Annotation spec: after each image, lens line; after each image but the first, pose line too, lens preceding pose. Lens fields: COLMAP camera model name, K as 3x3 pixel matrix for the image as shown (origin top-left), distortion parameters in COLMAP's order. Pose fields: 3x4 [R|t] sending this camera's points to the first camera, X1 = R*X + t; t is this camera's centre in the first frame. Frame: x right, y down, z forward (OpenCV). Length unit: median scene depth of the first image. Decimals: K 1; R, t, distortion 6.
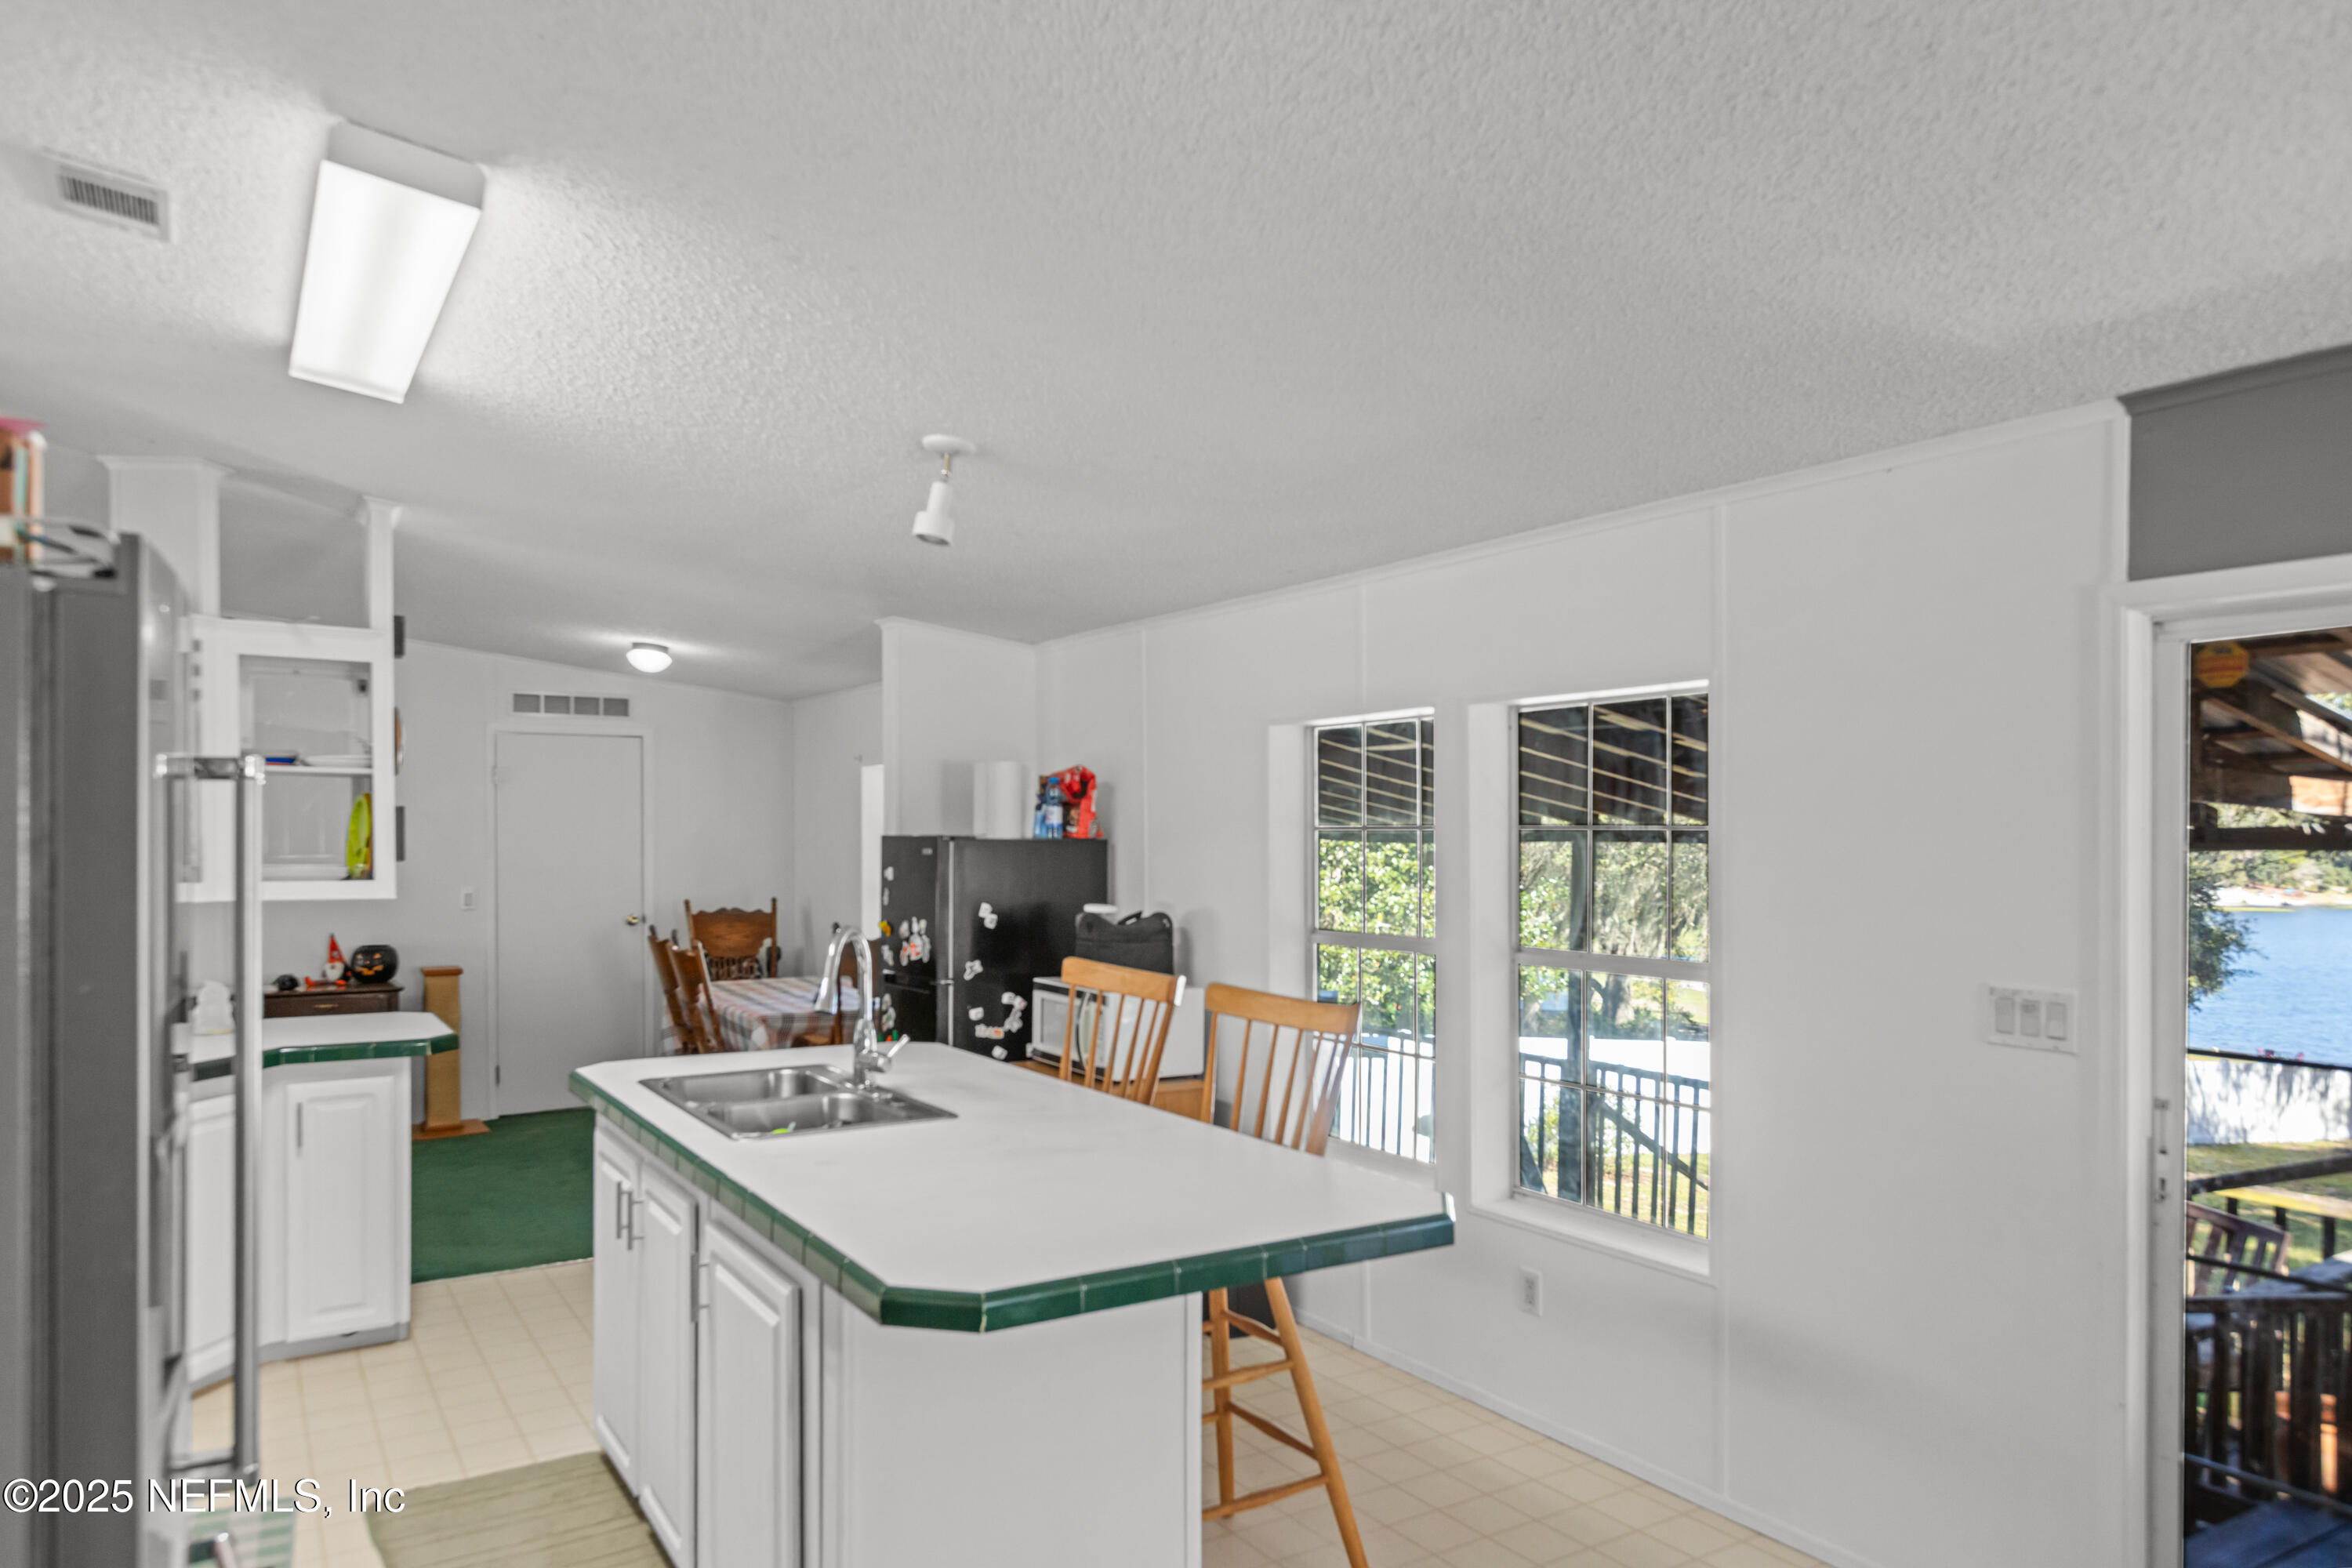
lens RADIAL K [[1555.3, 0, 1173.5], [0, 1555.3, 827.2], [0, 0, 1]] dist [0.004573, 0.001277]
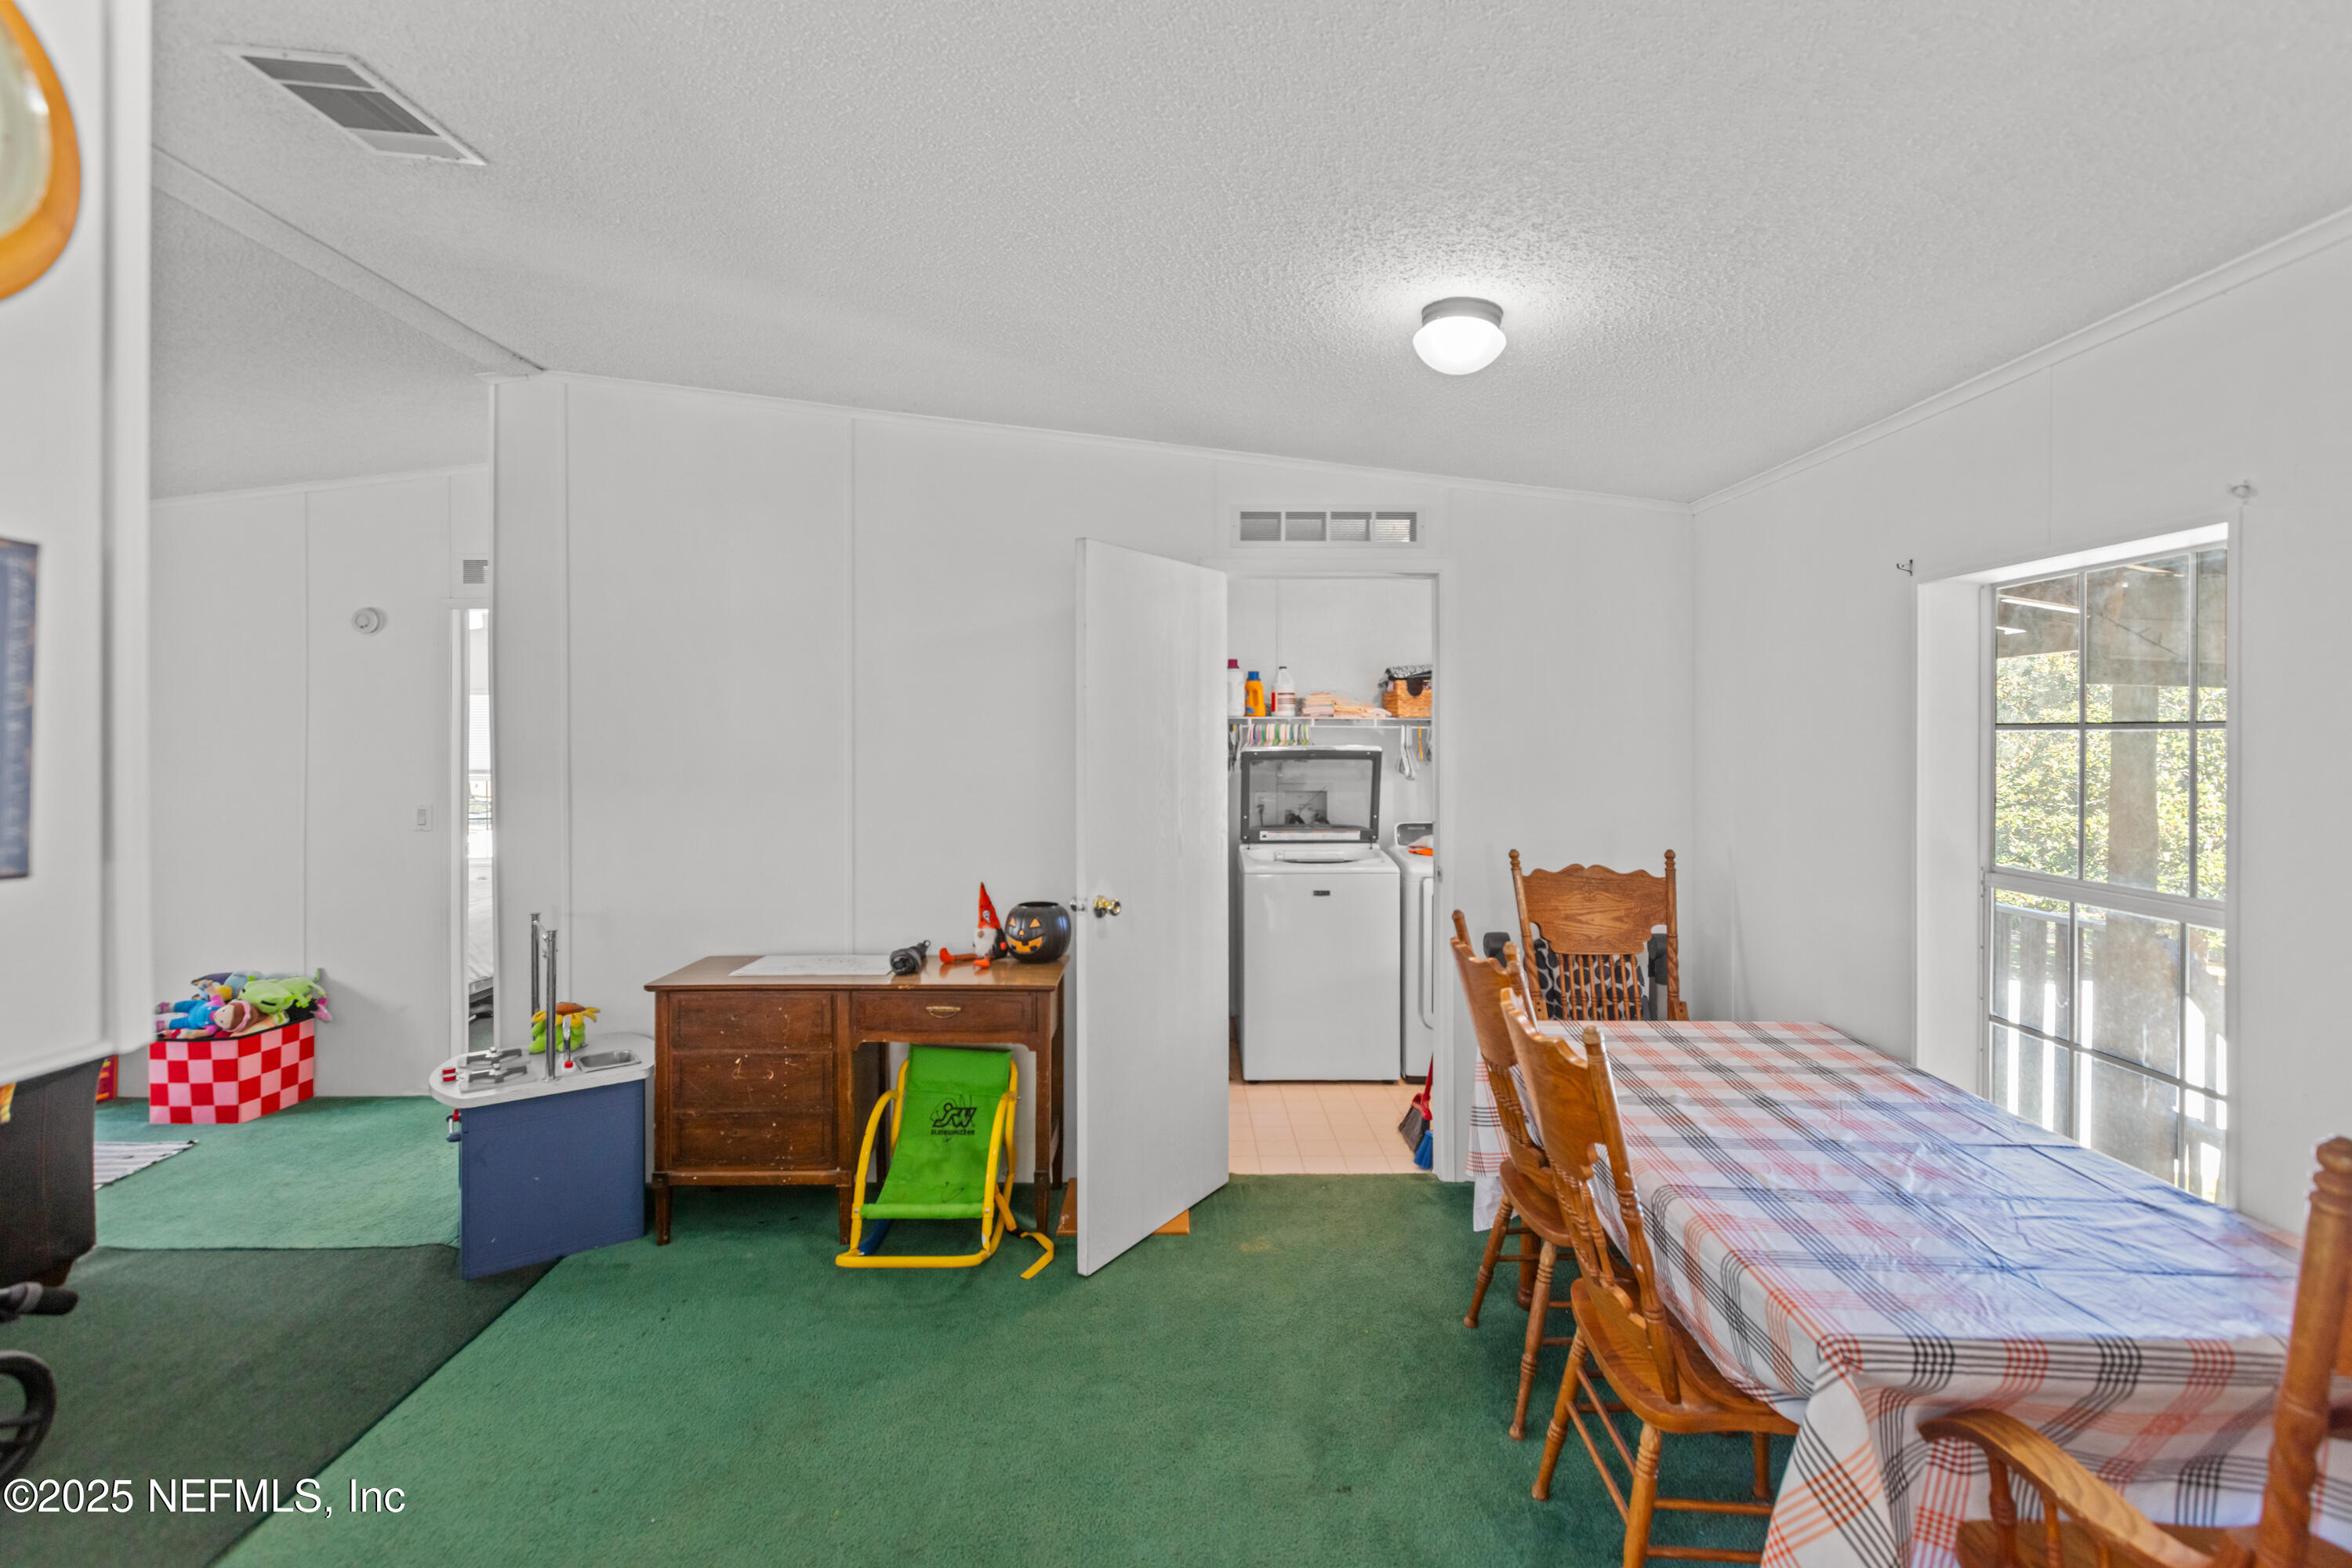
lens RADIAL K [[1067.6, 0, 1178.9], [0, 1067.6, 740.0], [0, 0, 1]] dist [0.000564, 0.000825]
pose [[0.848818, 0.003006, -0.528676, -0.228477], [-0.001458, 0.999993, 0.003344, 0.005574], [0.528683, -0.002068, 0.848817, 0.655345]]
